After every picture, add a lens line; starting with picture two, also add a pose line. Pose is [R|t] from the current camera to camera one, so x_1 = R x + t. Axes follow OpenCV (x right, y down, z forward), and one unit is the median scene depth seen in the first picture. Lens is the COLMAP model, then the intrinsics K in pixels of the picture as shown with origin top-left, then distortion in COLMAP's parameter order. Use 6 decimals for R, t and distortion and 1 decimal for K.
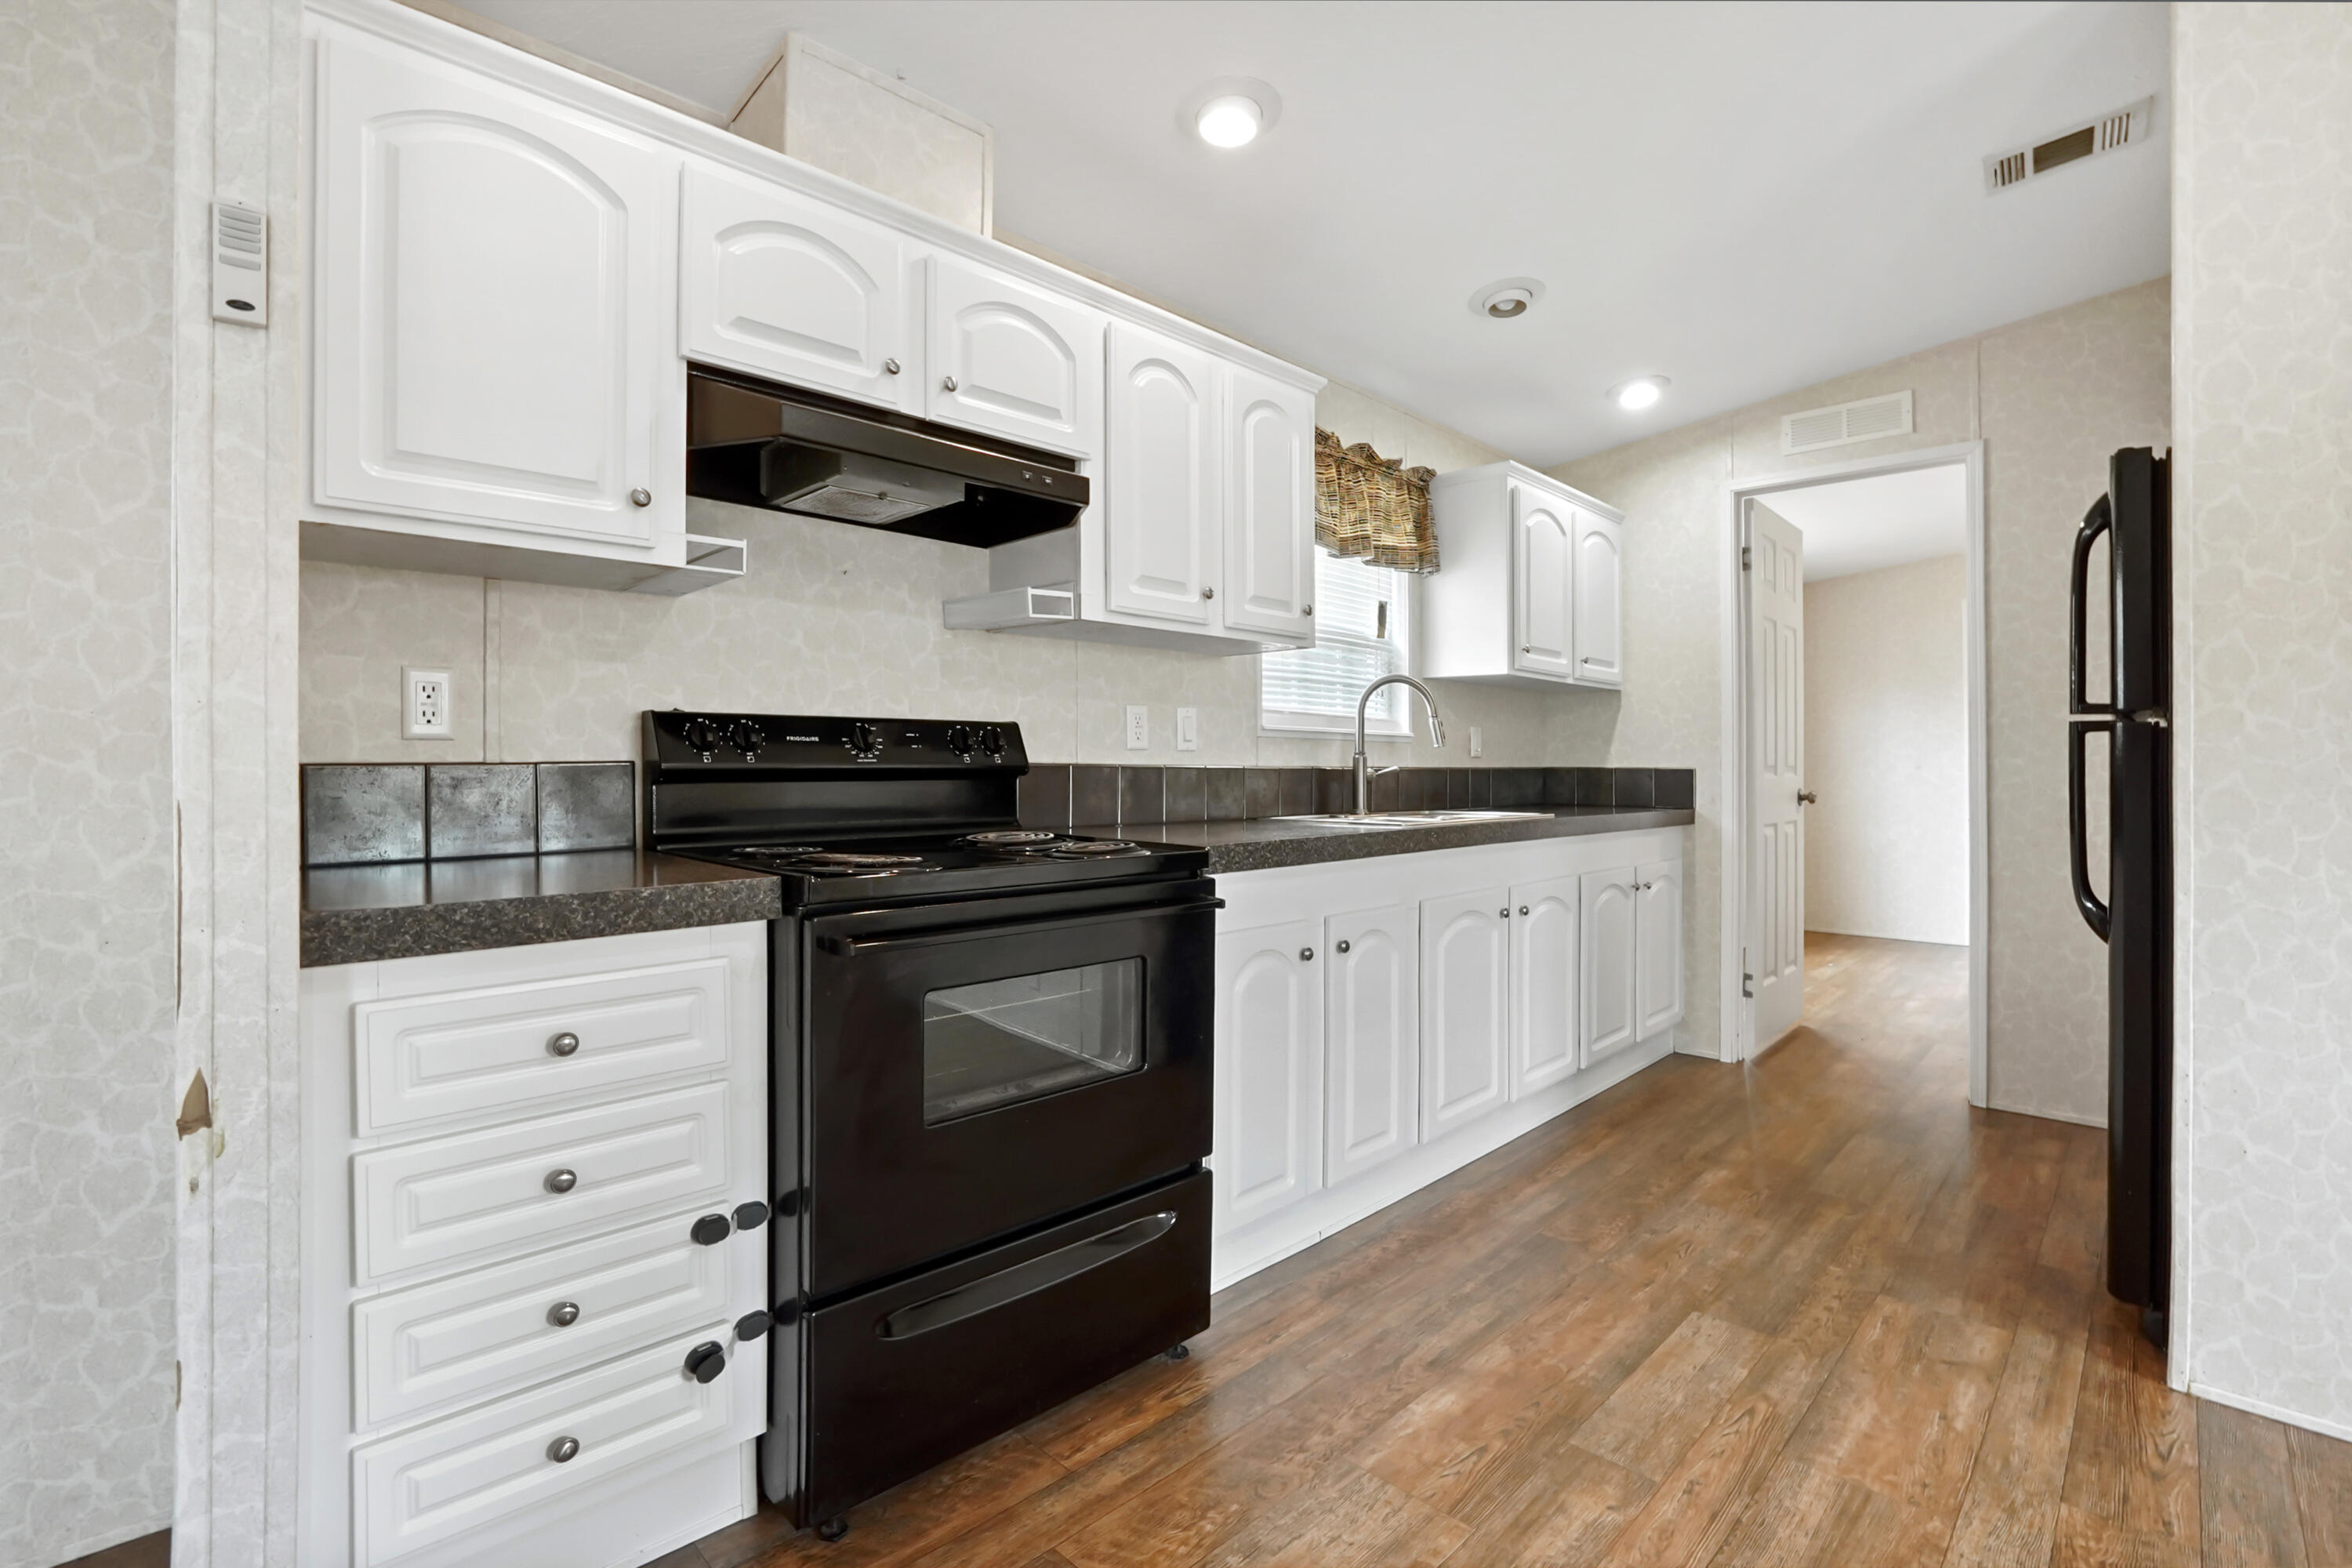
lens RADIAL K [[1073.3, 0, 1234.5], [0, 1073.3, 792.1], [0, 0, 1]] dist [-0.027042, 0.000687]
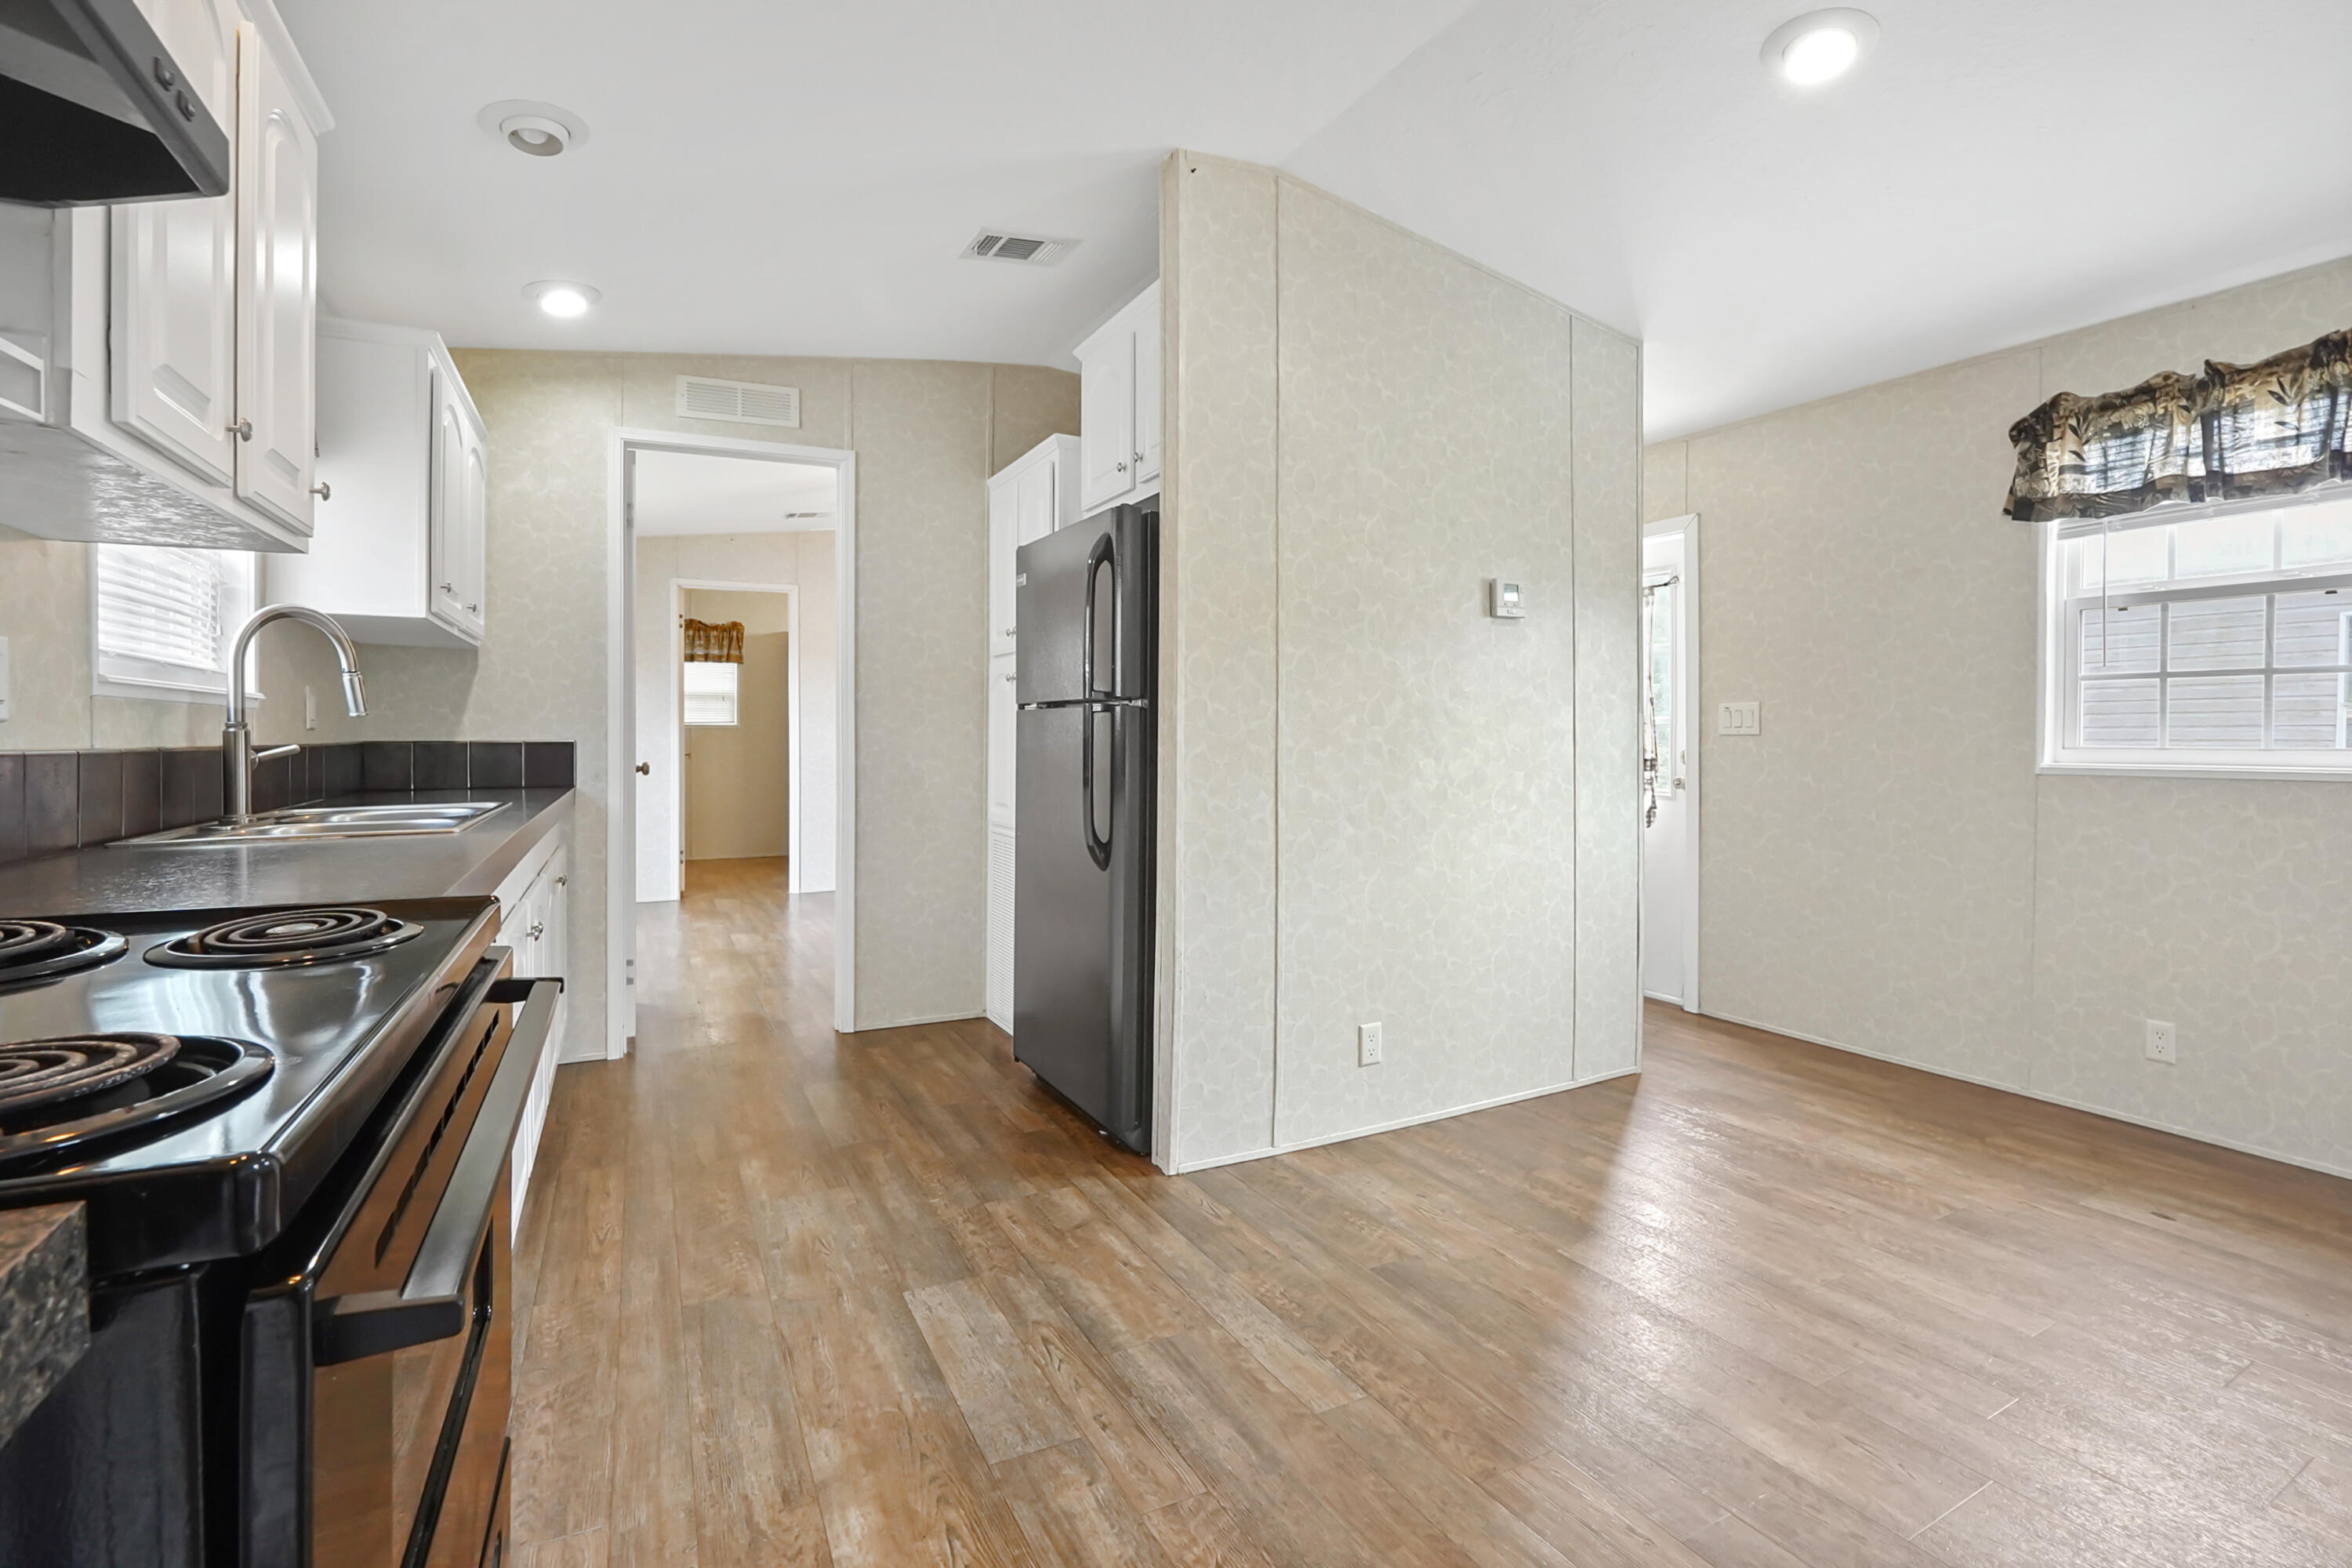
lens RADIAL K [[1059.0, 0, 1189.5], [0, 1059.0, 782.5], [0, 0, 1]] dist [-0.038962, 0.001223]
pose [[0.357462, -0.045096, 0.932838, -0.374672], [0.021928, 0.998963, 0.039890, -0.022117], [-0.933670, 0.006196, 0.358080, 0.406012]]
